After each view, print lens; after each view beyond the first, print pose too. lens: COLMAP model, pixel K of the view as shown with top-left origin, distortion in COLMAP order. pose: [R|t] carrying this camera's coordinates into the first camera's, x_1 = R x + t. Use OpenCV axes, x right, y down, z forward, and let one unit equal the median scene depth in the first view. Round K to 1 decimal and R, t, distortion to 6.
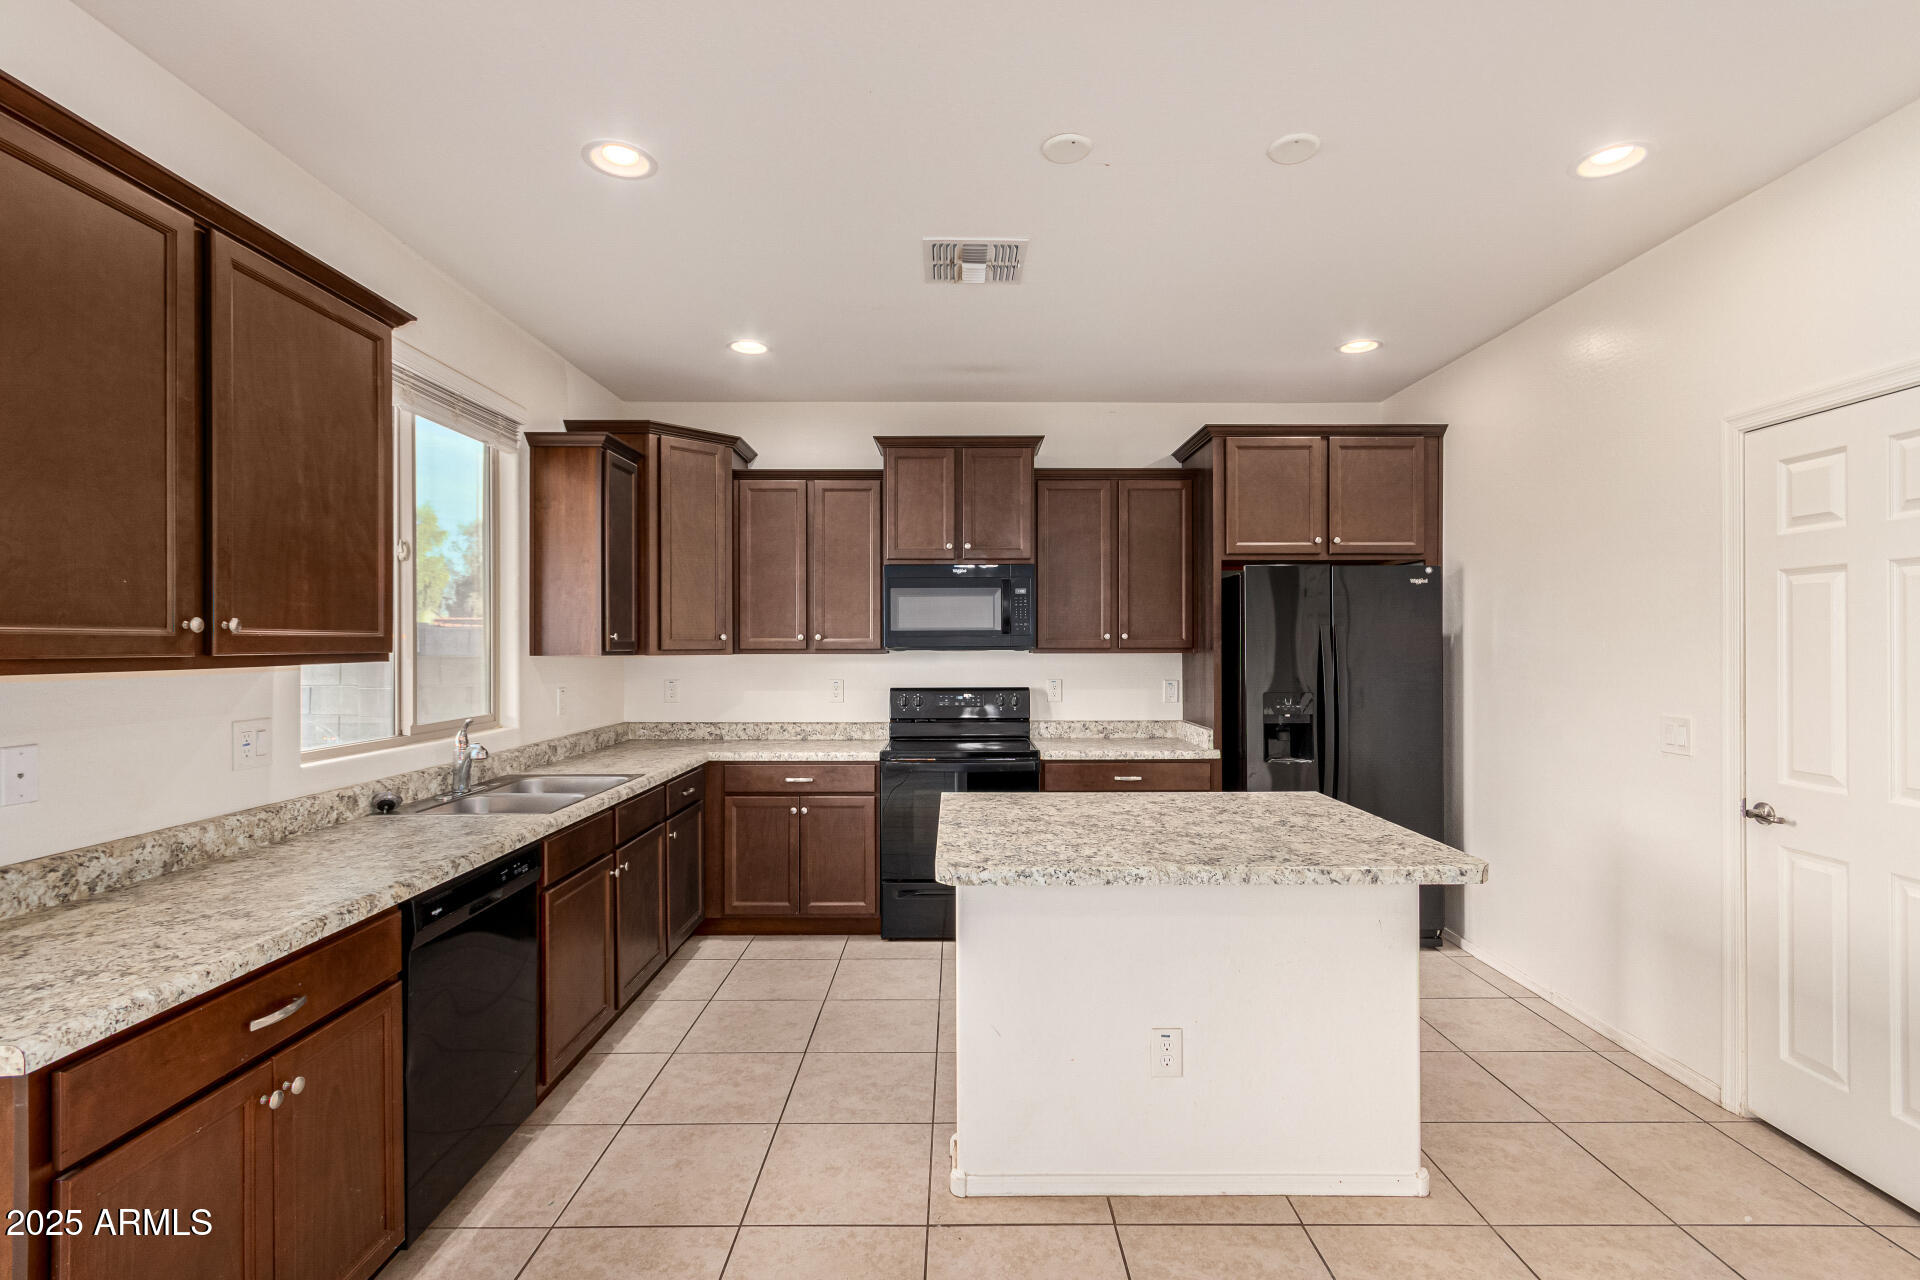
lens RADIAL K [[890.7, 0, 965.7], [0, 890.7, 640.4], [0, 0, 1]] dist [0.003869, -0.000051]
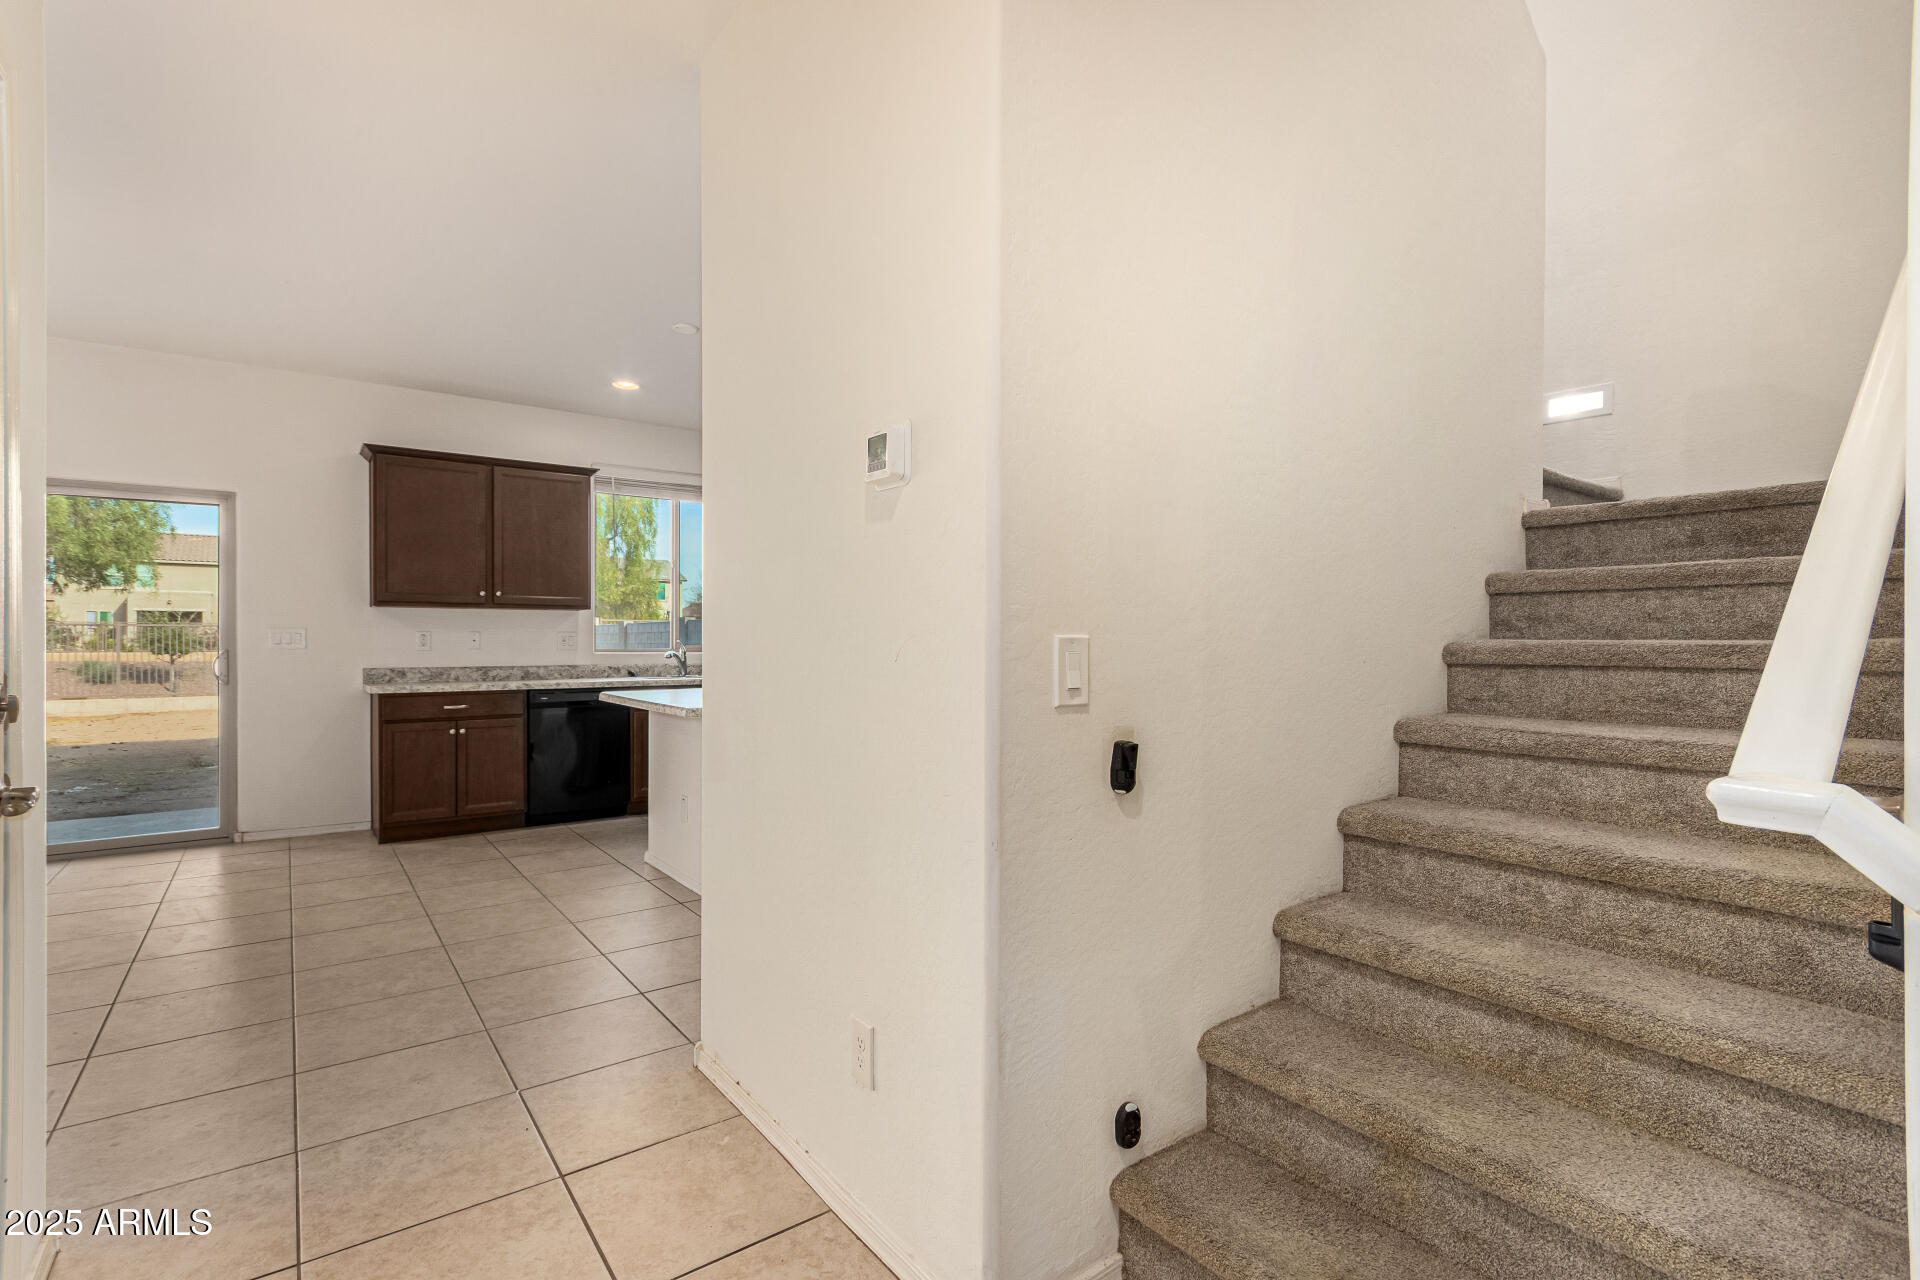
lens RADIAL K [[903.5, 0, 960.0], [0, 903.5, 640.0], [0, 0, 1]] dist [0.016543, 0.000476]
pose [[0.591363, 0.001985, -0.806403, 1.122250], [-0.001634, 0.999998, 0.001263, 0.057816], [0.806404, 0.000571, 0.591365, 0.184697]]
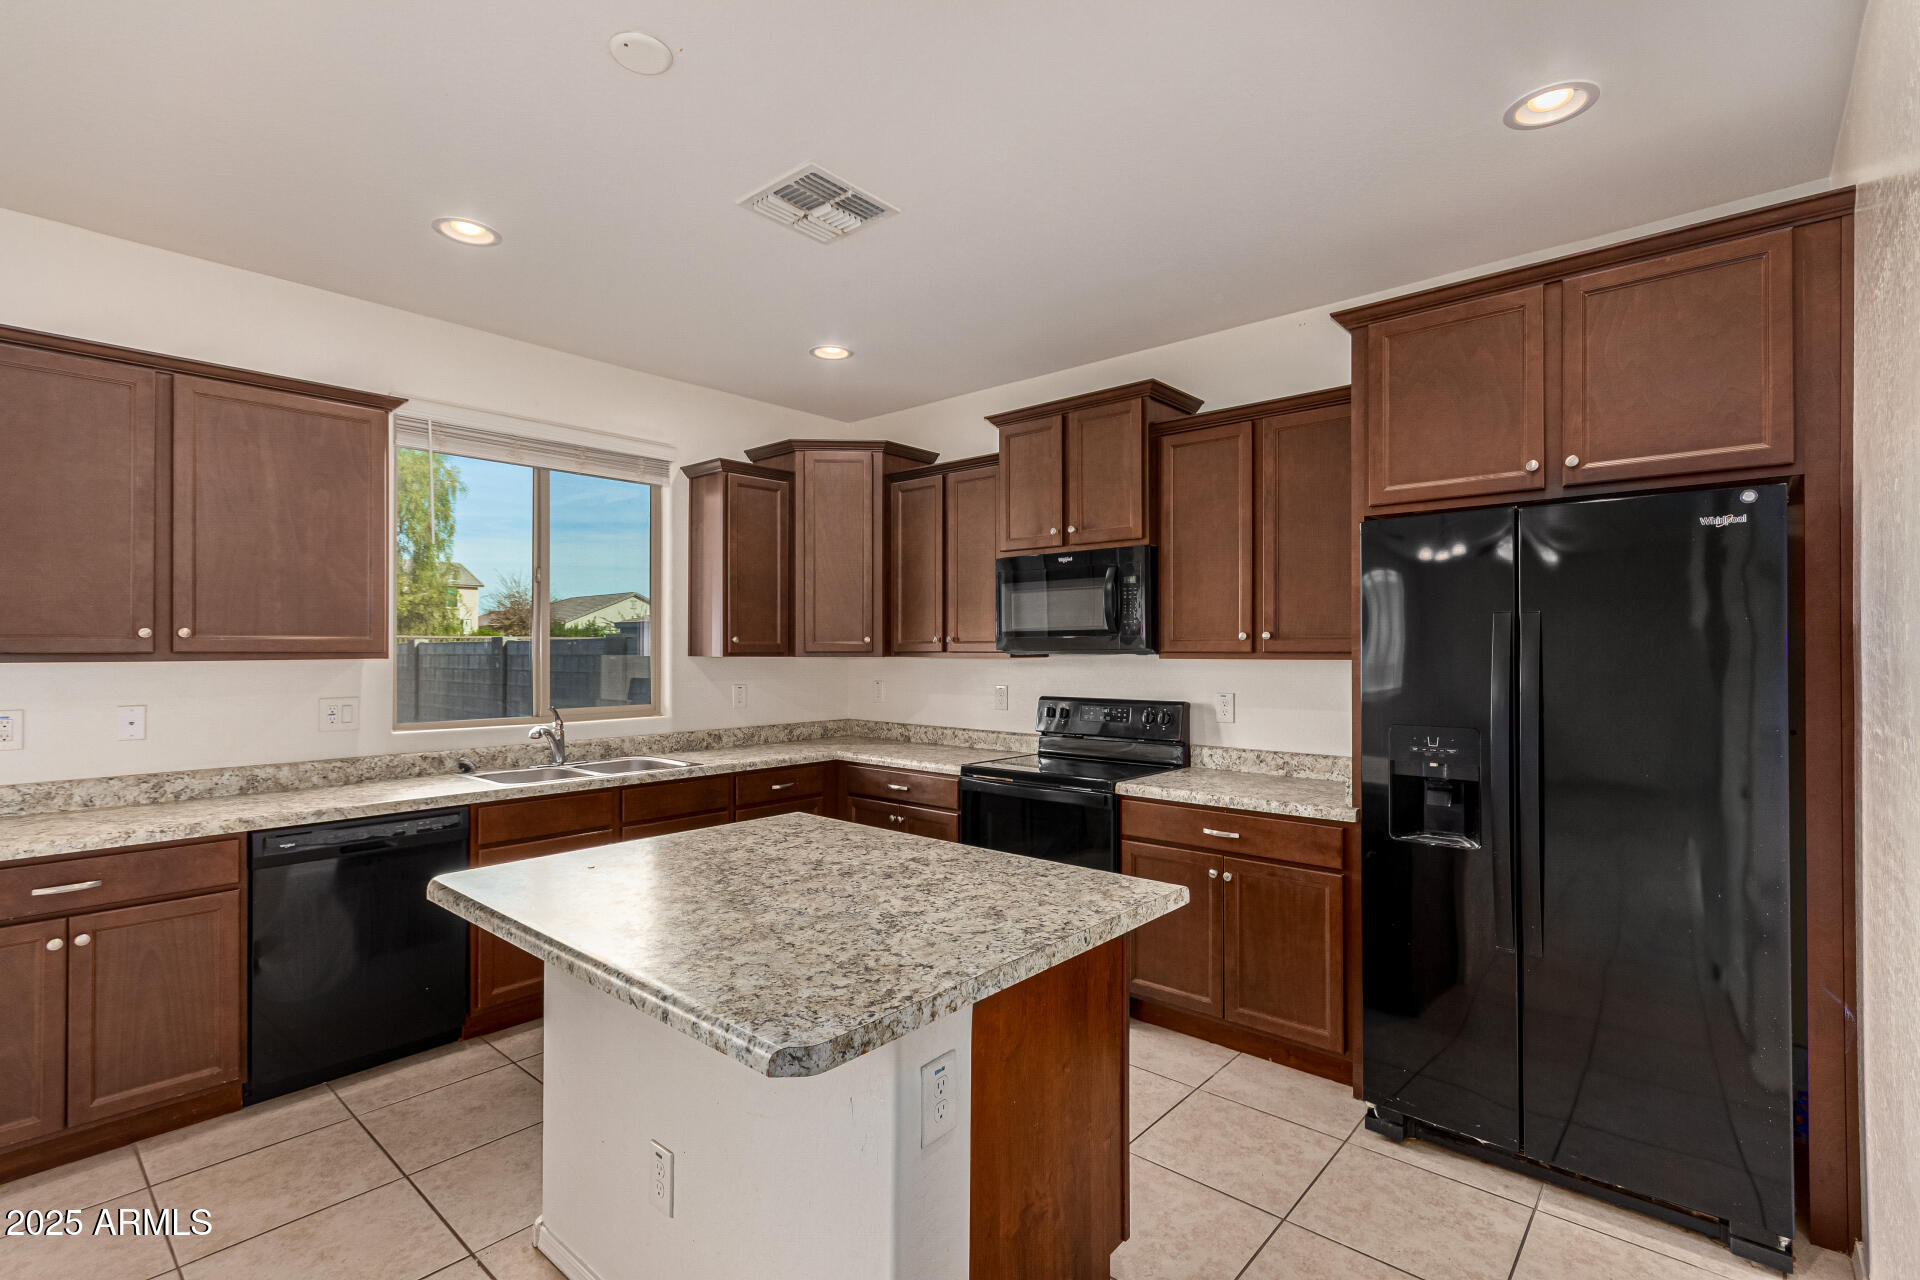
lens RADIAL K [[890.7, 0, 965.7], [0, 890.7, 640.4], [0, 0, 1]] dist [0.003869, -0.000051]
pose [[0.744880, -0.005557, -0.667175, 0.500469], [0.002071, 0.999980, -0.006017, 0.003456], [0.667195, 0.003100, 0.744877, 0.322217]]
